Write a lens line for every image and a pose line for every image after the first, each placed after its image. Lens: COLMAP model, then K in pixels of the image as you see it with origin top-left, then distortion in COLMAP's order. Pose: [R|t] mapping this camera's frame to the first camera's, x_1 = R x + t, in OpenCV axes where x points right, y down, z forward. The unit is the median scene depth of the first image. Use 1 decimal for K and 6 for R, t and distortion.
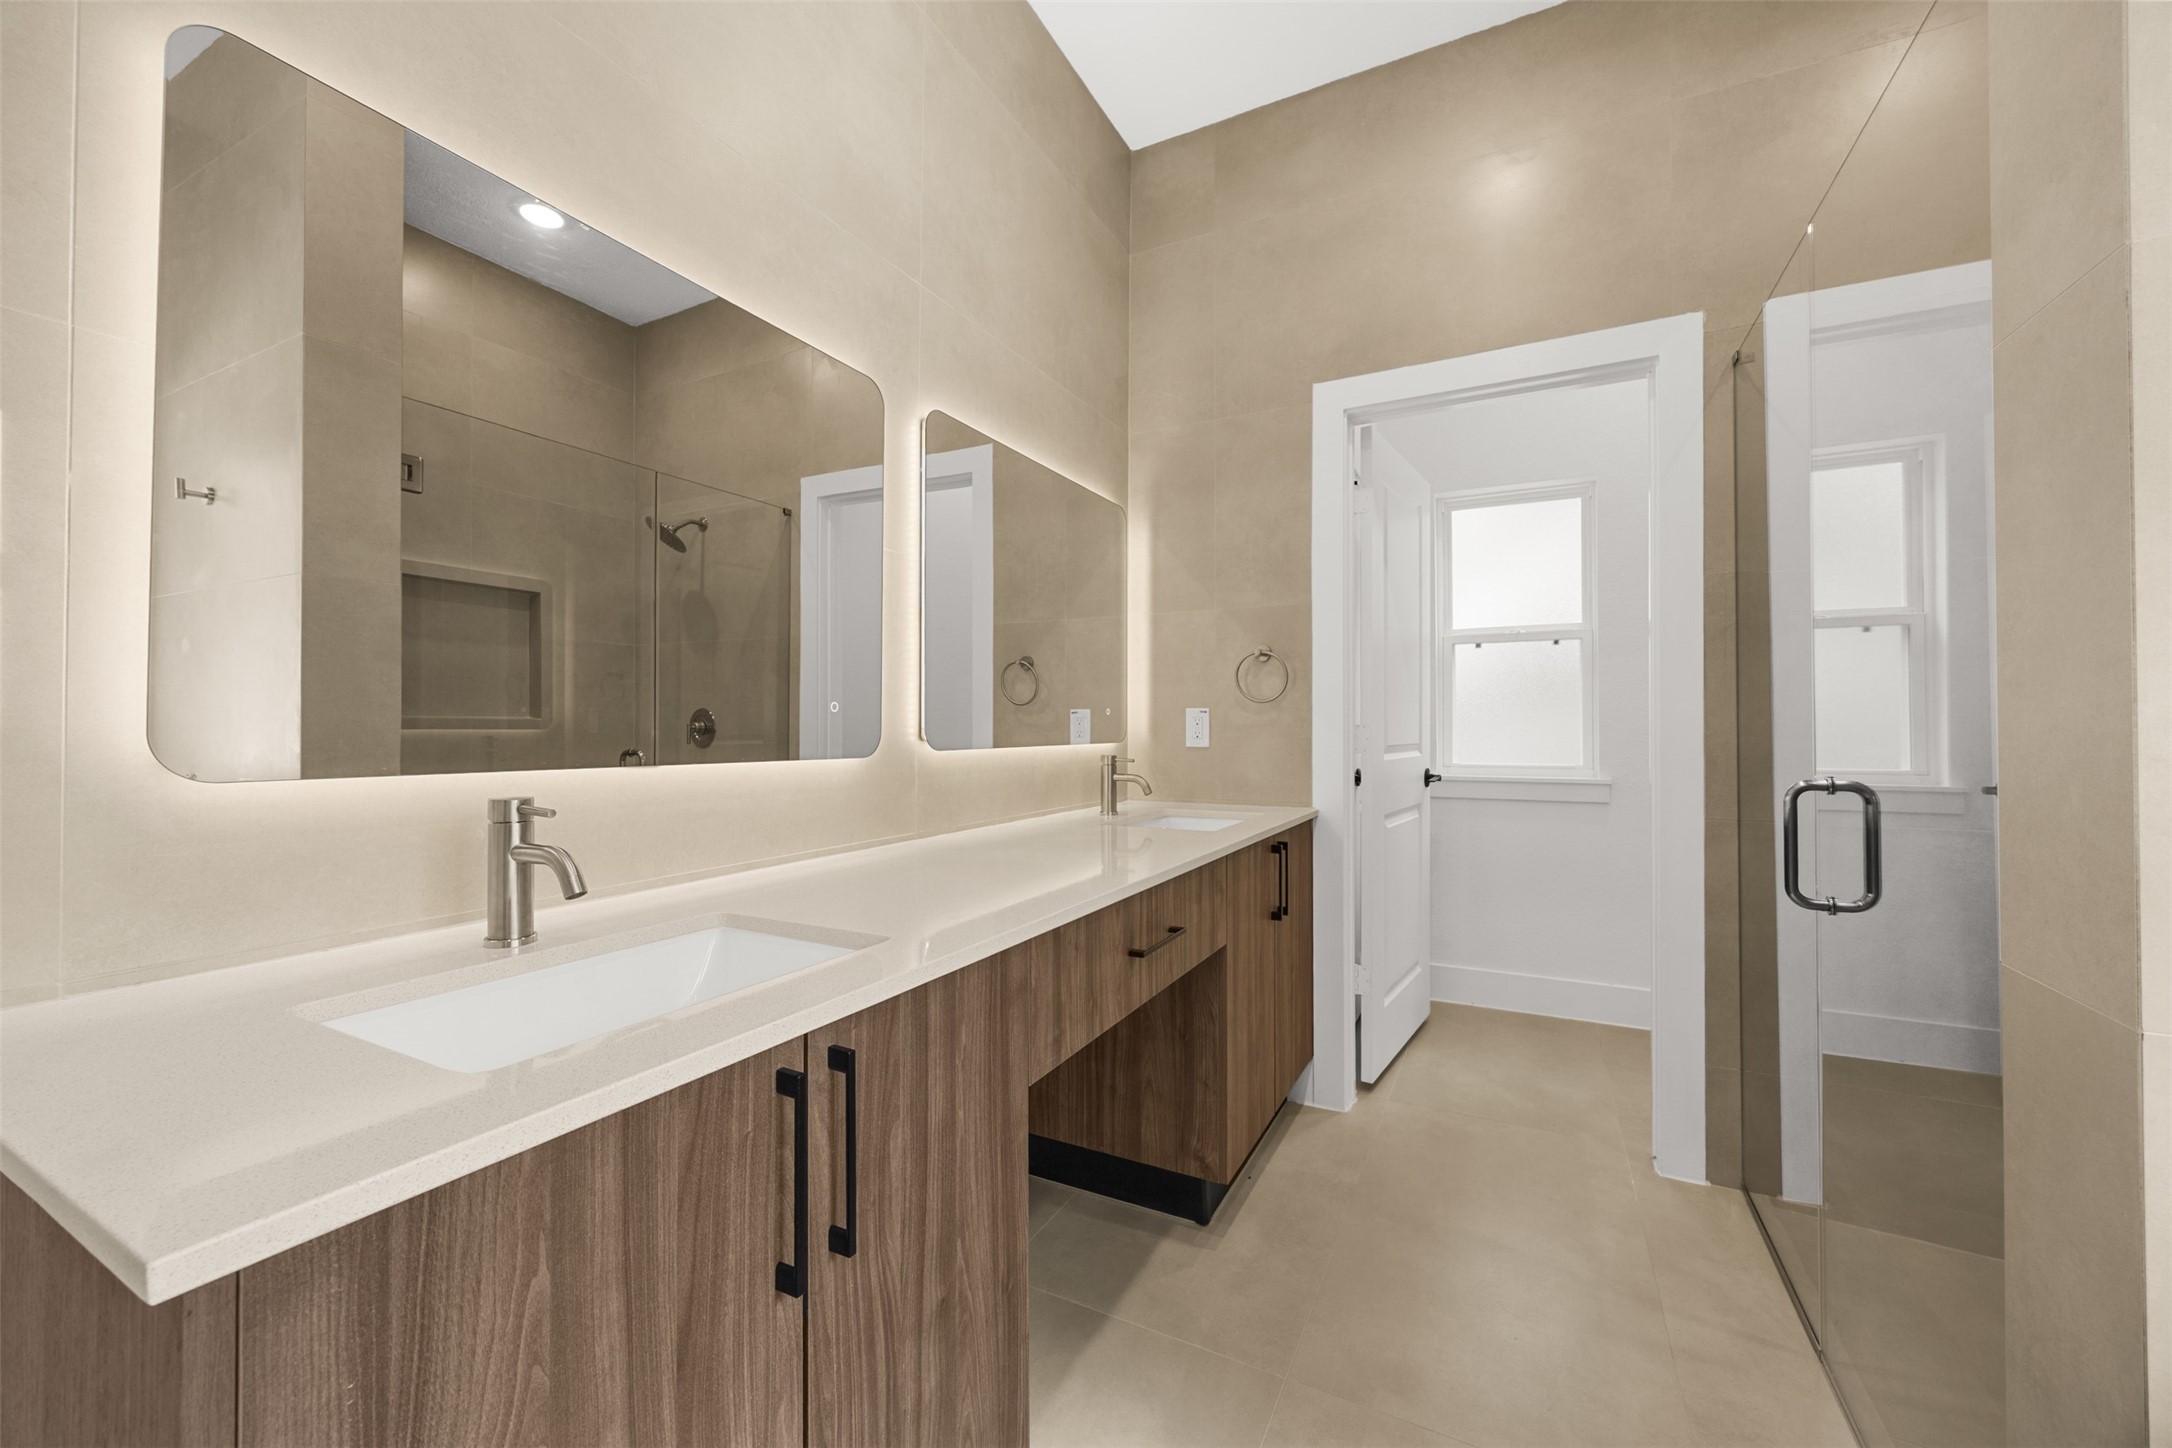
lens RADIAL K [[835.0, 0, 1095.6], [0, 835.0, 716.6], [0, 0, 1]] dist [-0.001102, -0.000476]
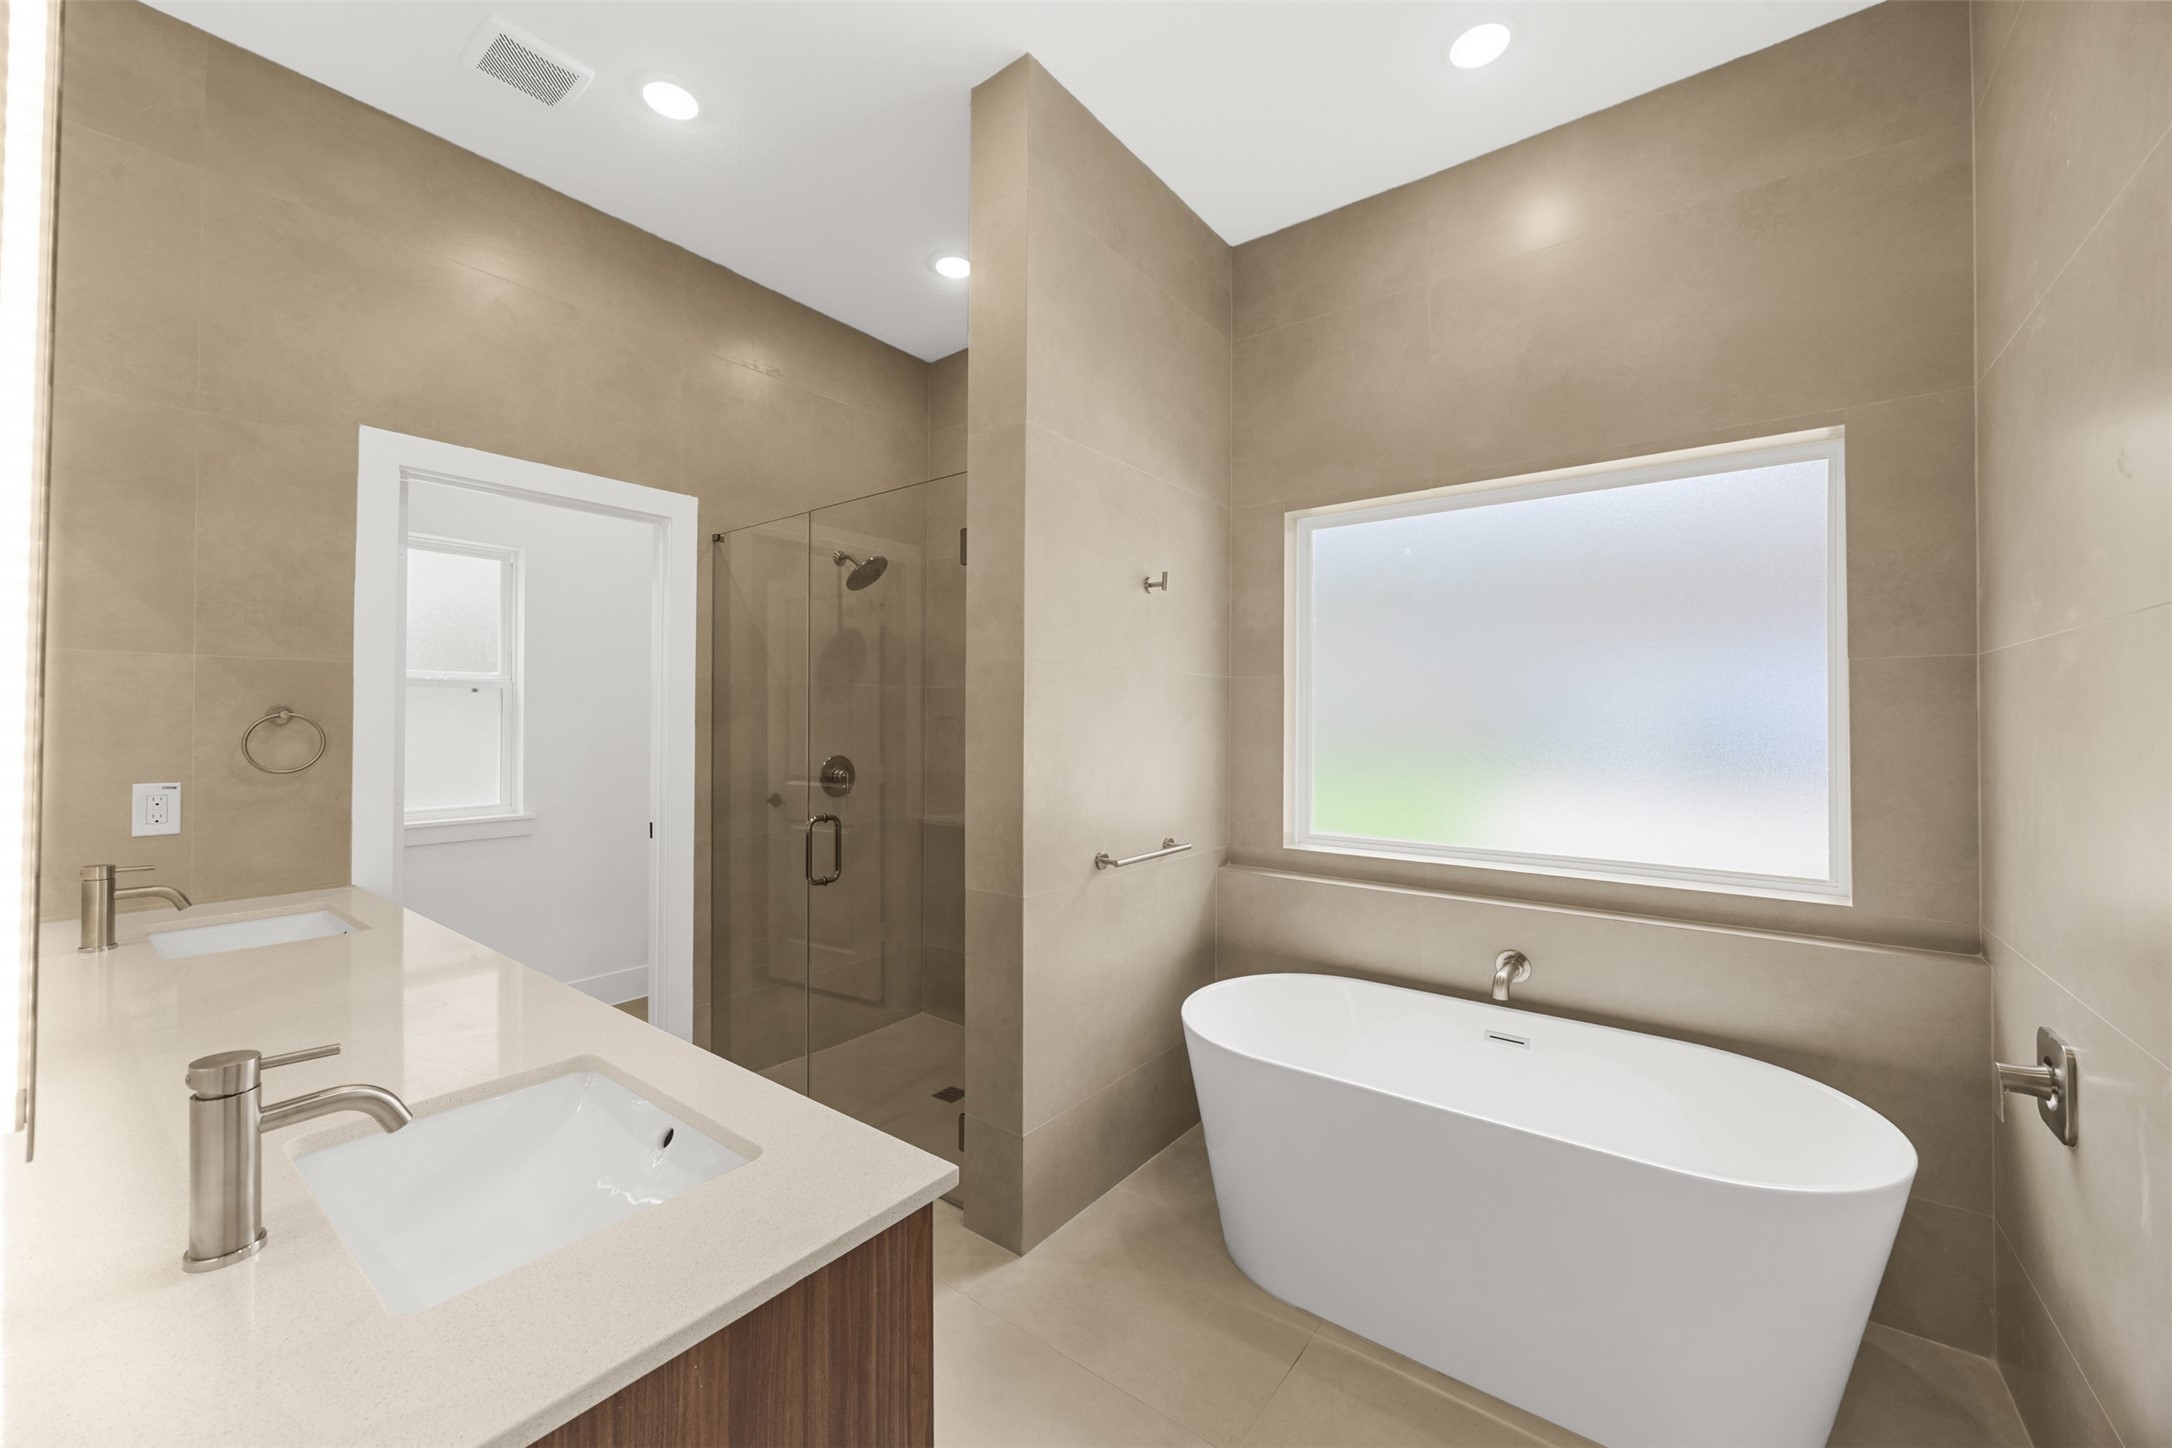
lens RADIAL K [[835.0, 0, 1086.5], [0, 835.0, 718.2], [0, 0, 1]] dist [-0.001102, -0.000476]
pose [[0.174880, 0.007230, 0.984563, -0.498418], [-0.014295, 0.999886, -0.004803, -0.081530], [-0.984486, -0.013235, 0.174964, 0.047667]]
